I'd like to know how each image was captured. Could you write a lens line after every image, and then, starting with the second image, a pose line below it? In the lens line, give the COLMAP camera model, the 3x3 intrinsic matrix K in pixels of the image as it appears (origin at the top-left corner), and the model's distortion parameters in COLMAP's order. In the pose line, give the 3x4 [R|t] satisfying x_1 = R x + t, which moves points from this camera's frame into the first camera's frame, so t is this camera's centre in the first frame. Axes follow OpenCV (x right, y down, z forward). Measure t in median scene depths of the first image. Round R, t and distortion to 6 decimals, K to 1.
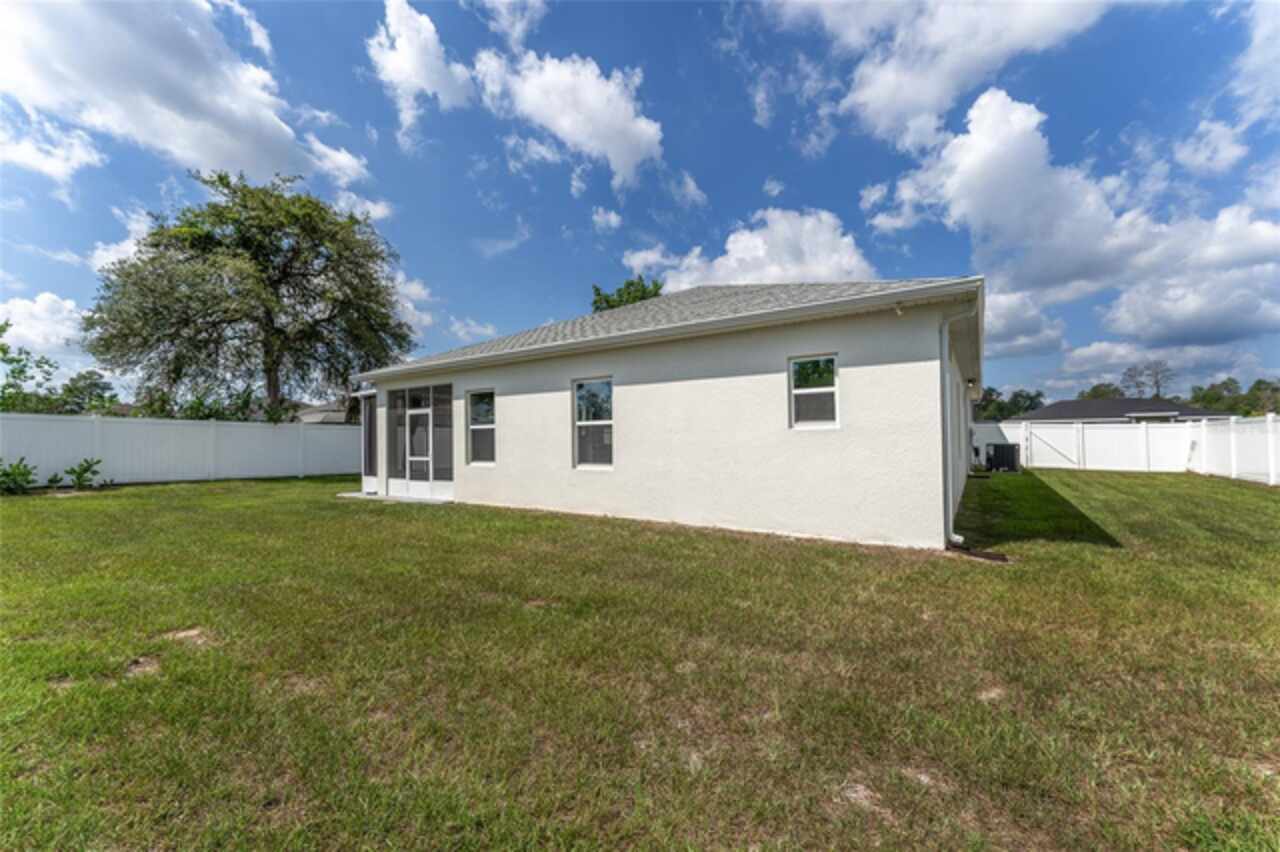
lens RADIAL K [[517.1, 0, 635.5], [0, 517.1, 422.5], [0, 0, 1]] dist [-0.011756, -0.000129]
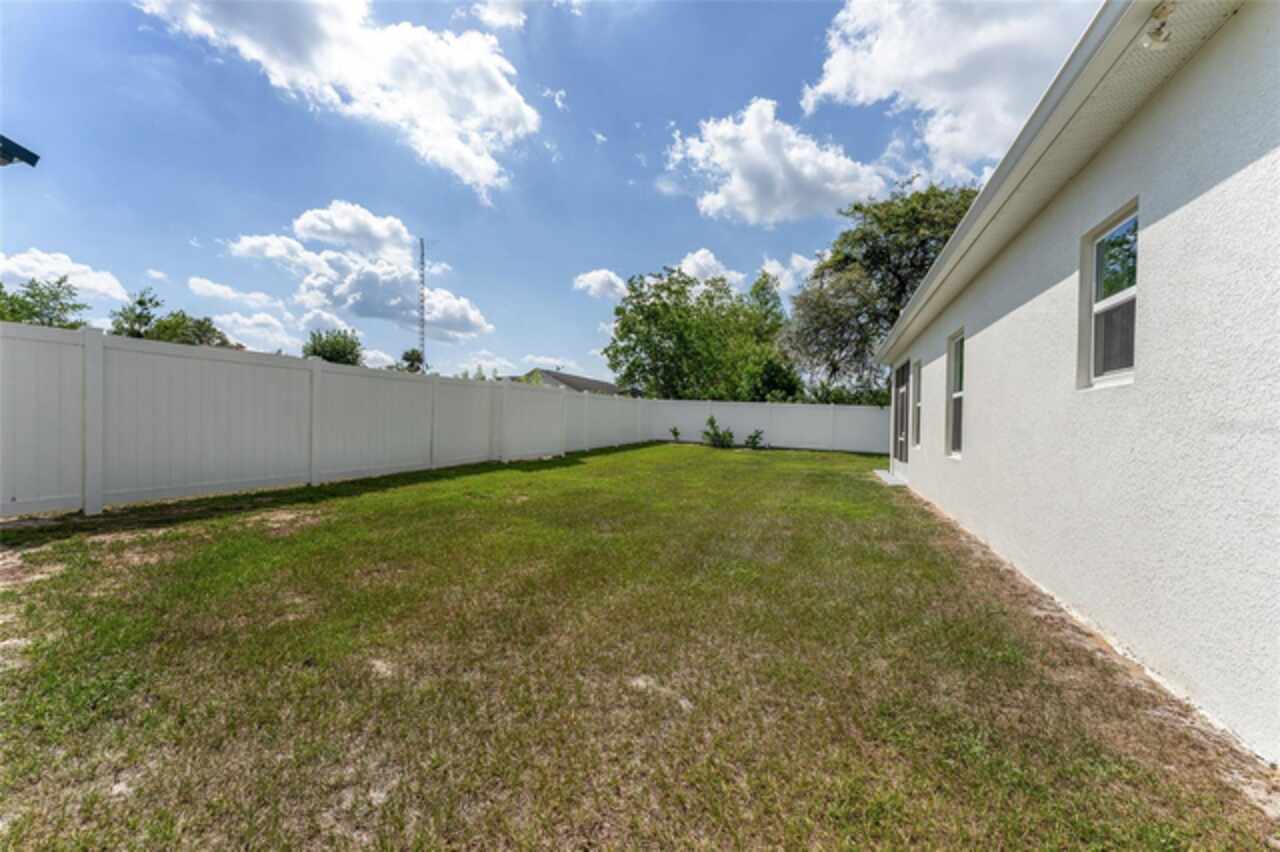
lens RADIAL K [[517.1, 0, 641.5], [0, 517.1, 425.7], [0, 0, 1]] dist [-0.011756, -0.000129]
pose [[0.231993, 0.025031, -0.972395, 0.386836], [0.001026, 0.999662, 0.025978, 0.018323], [0.972717, -0.007024, 0.231889, 0.286064]]
